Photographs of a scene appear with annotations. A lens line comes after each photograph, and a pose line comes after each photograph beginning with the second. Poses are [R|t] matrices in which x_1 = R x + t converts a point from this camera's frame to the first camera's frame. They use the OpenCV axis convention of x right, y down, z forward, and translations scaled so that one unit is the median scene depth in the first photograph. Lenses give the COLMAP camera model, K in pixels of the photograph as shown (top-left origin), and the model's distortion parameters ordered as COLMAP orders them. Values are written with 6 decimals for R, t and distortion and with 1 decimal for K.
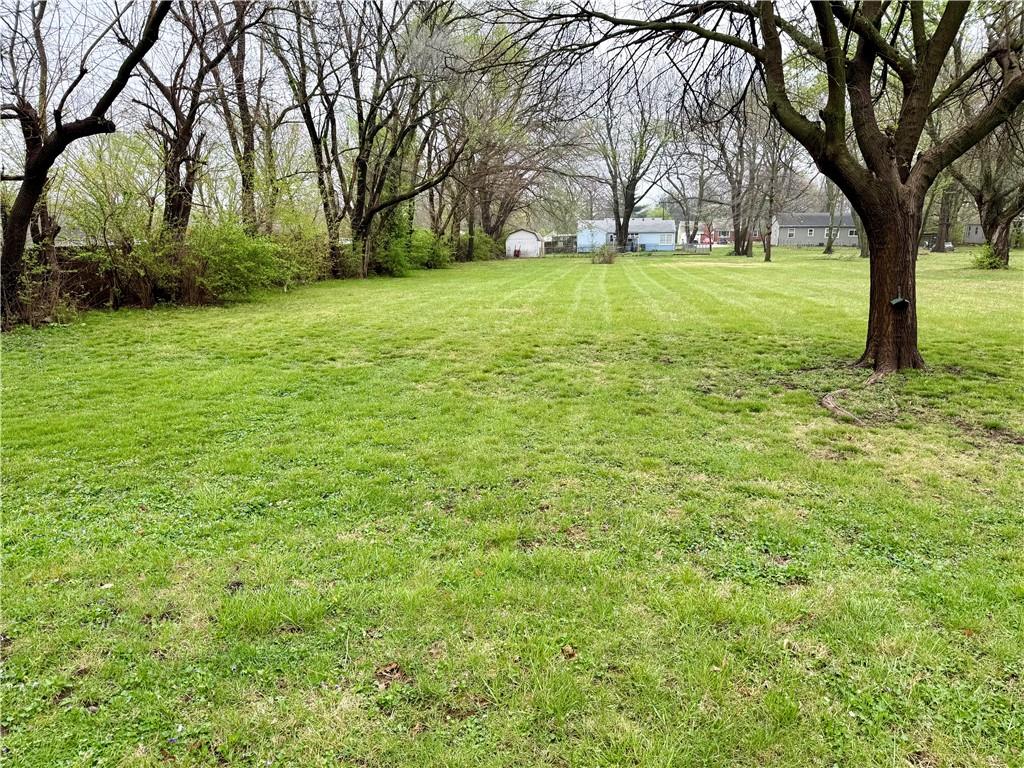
lens RADIAL K [[732.5, 0, 514.7], [0, 732.5, 387.8], [0, 0, 1]] dist [0.125976, -0.226353]
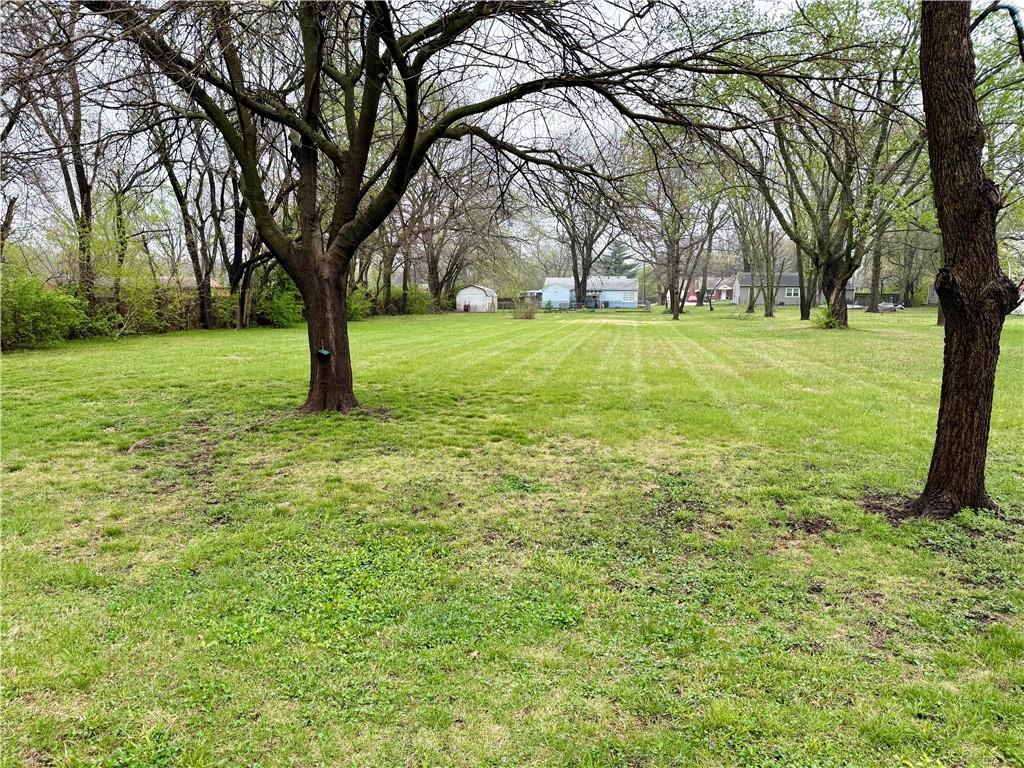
lens RADIAL K [[732.5, 0, 514.7], [0, 732.5, 387.8], [0, 0, 1]] dist [0.125976, -0.226353]
pose [[0.999273, 0.017246, -0.034012, 0.106382], [-0.019668, 0.997197, -0.072192, 0.001866], [0.032671, 0.072809, 0.996811, -0.015582]]
